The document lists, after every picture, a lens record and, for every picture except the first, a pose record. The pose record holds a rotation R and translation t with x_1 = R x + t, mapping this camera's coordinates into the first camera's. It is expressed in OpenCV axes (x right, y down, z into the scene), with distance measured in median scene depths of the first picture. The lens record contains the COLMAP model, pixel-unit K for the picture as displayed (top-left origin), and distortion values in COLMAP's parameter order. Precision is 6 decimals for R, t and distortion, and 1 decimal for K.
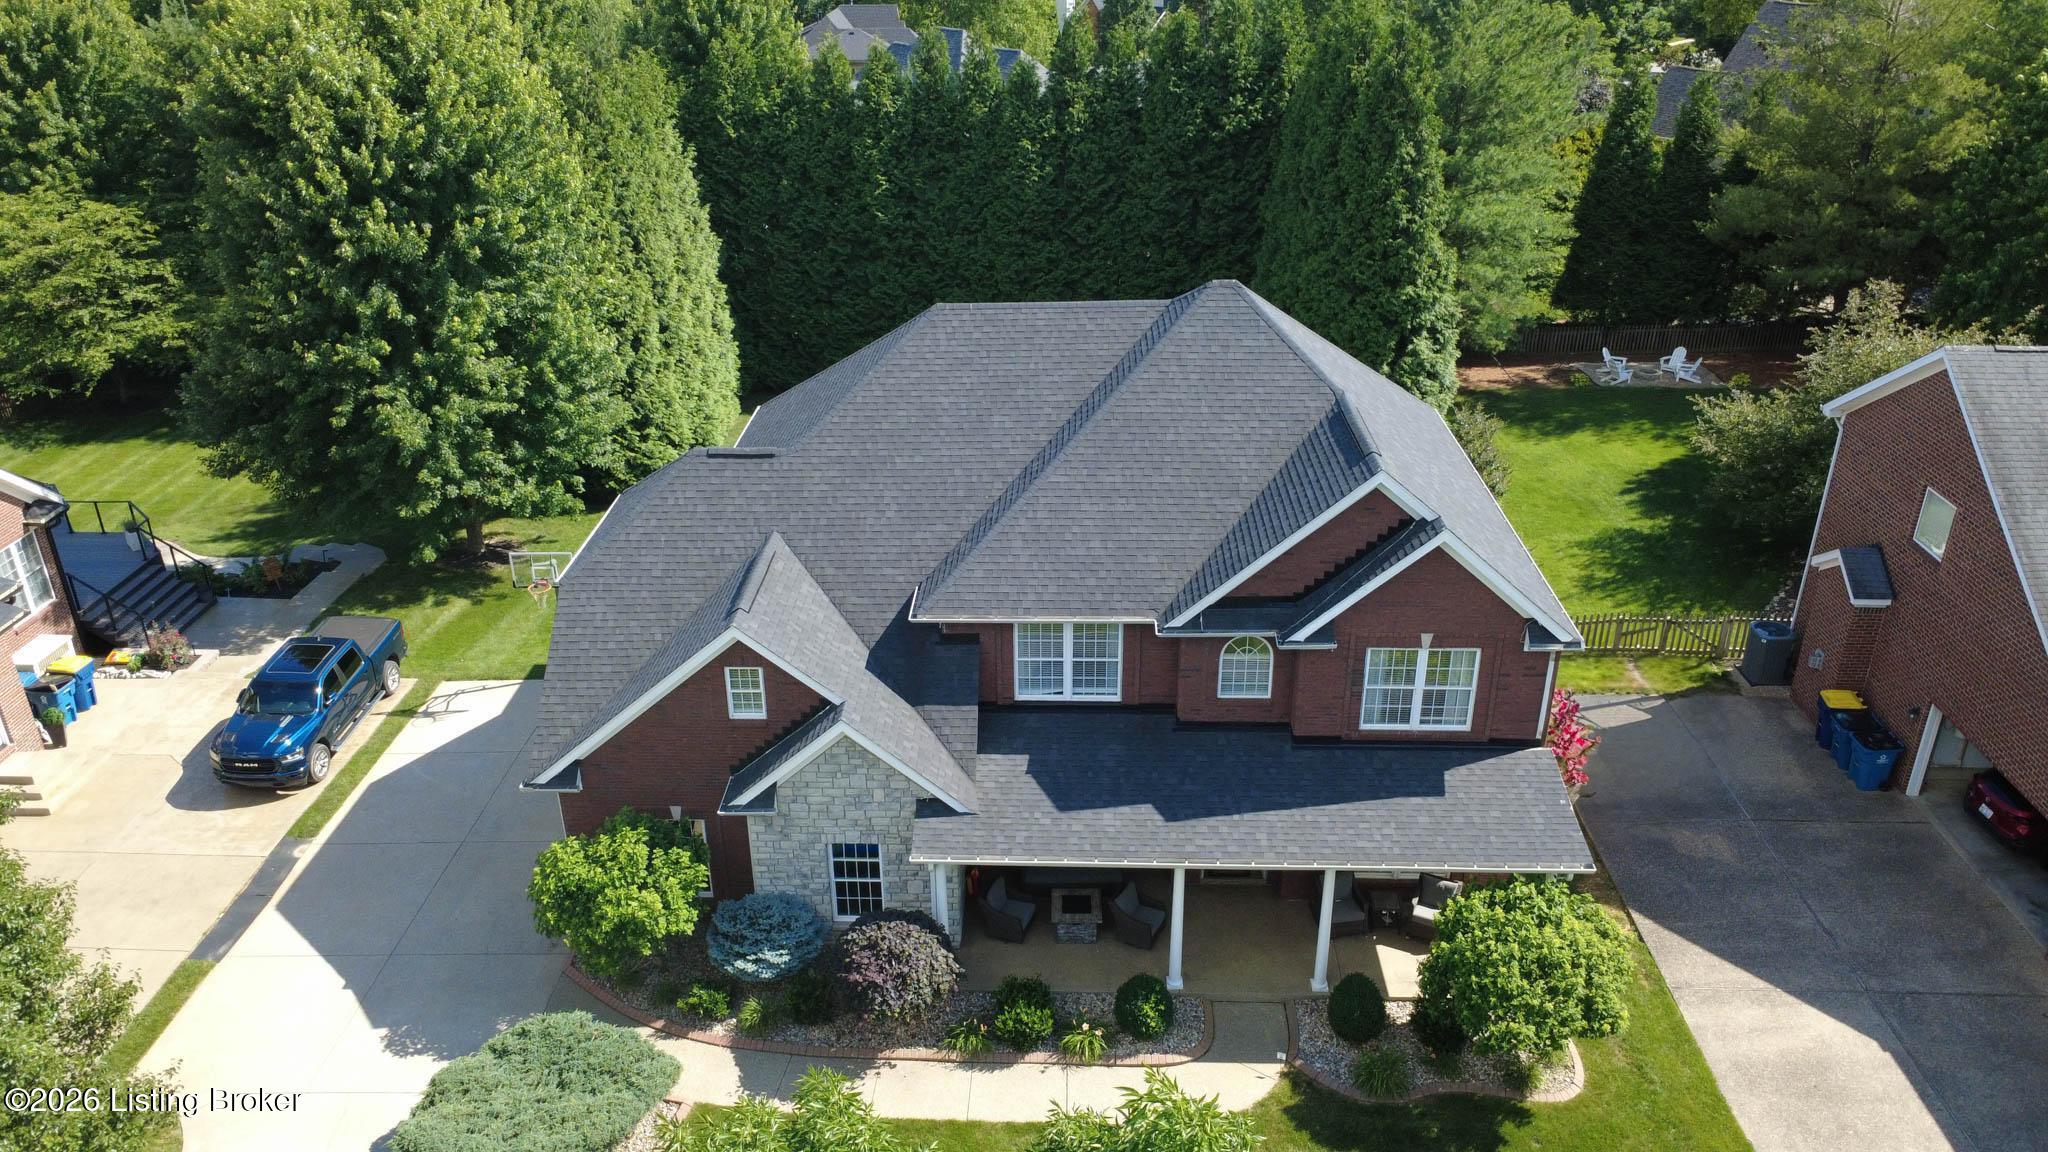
lens RADIAL K [[1495.6, 0, 1019.9], [0, 1495.6, 572.0], [0, 0, 1]] dist [0.002535, 0.004761]
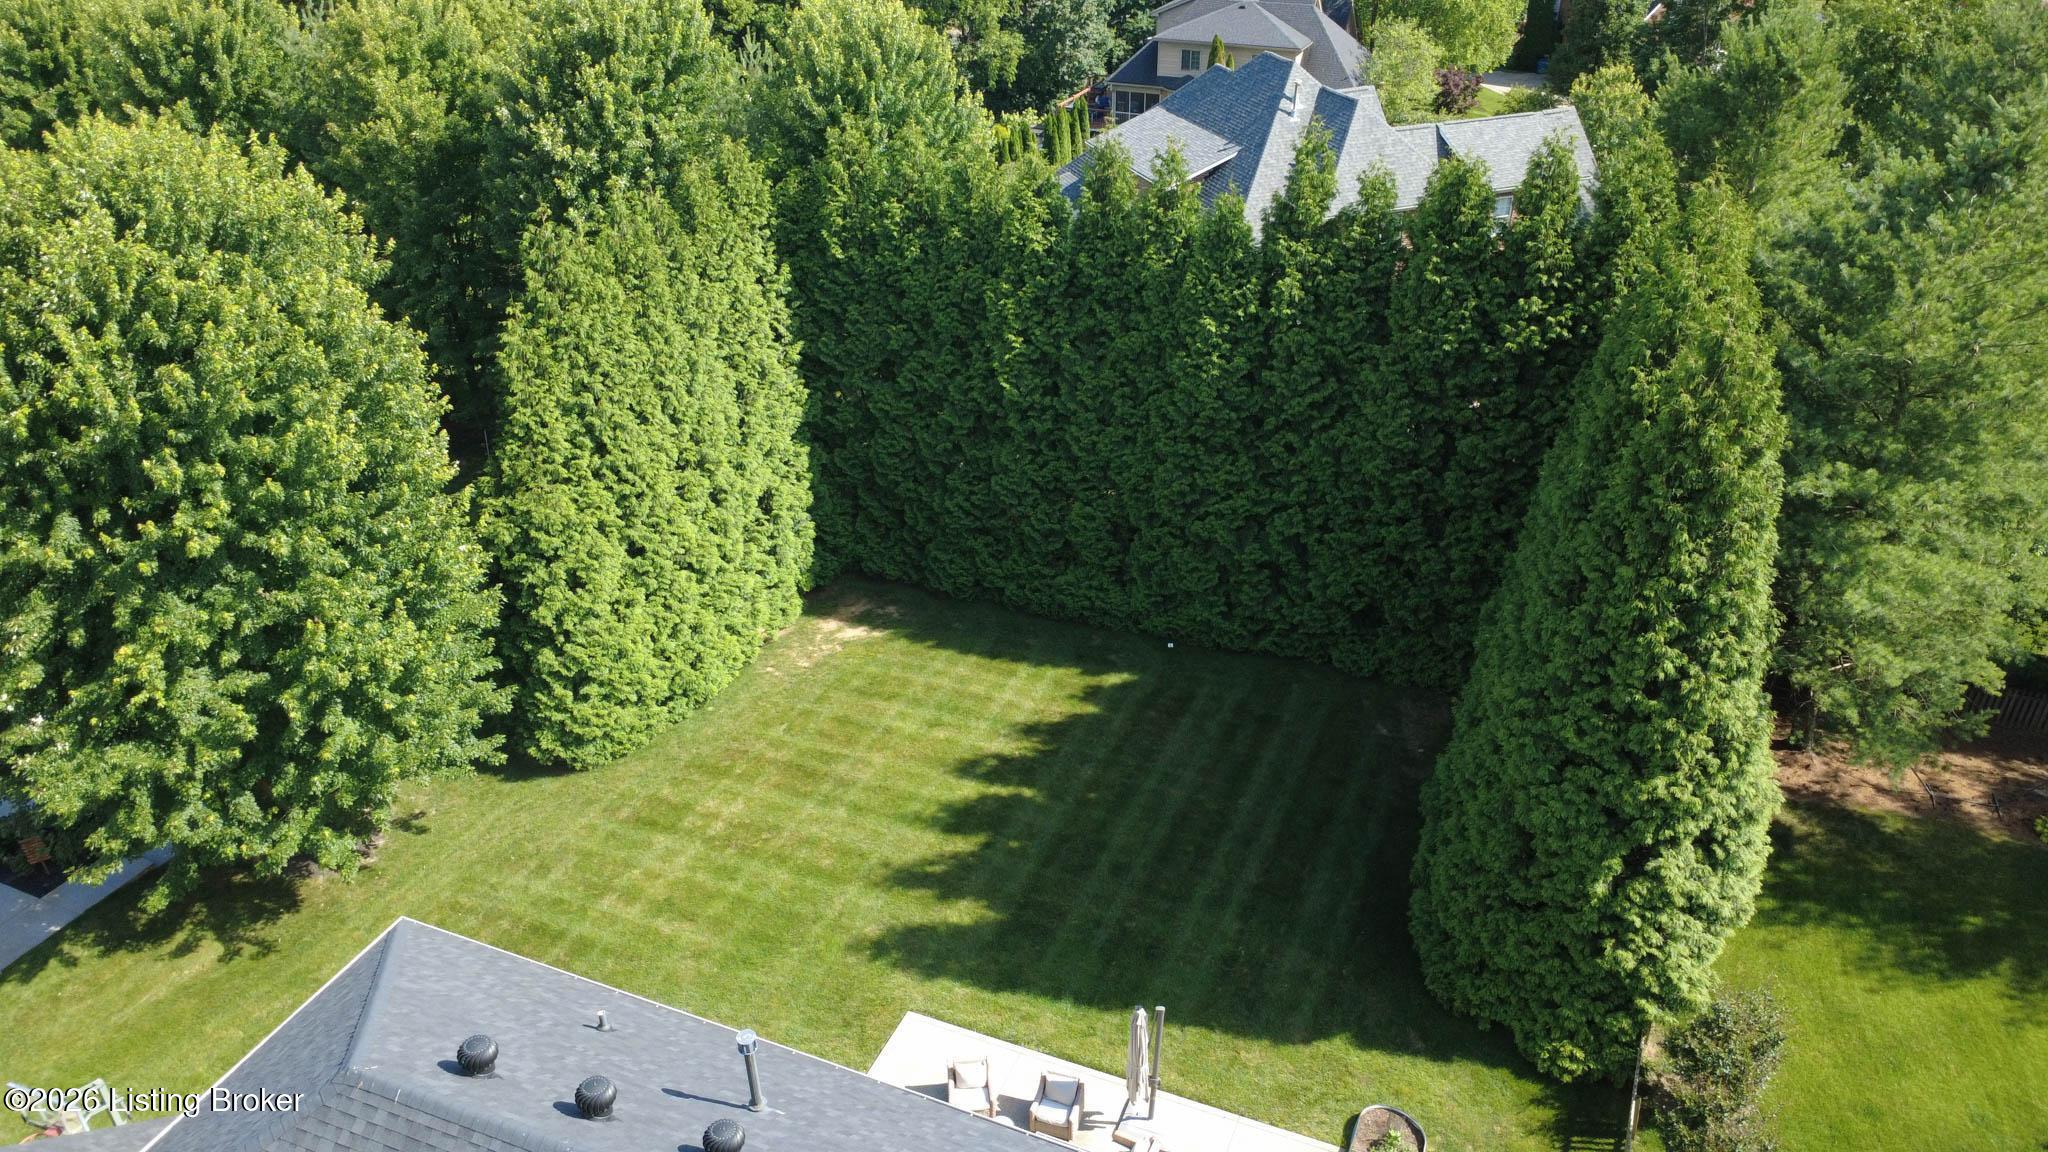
lens RADIAL K [[1495.6, 0, 1016.7], [0, 1495.6, 569.2], [0, 0, 1]] dist [0.002535, 0.004761]
pose [[0.934412, 0.180768, -0.306915, 0.248269], [-0.155493, 0.982229, 0.105113, -0.376038], [0.320462, -0.050496, 0.945915, 0.500645]]
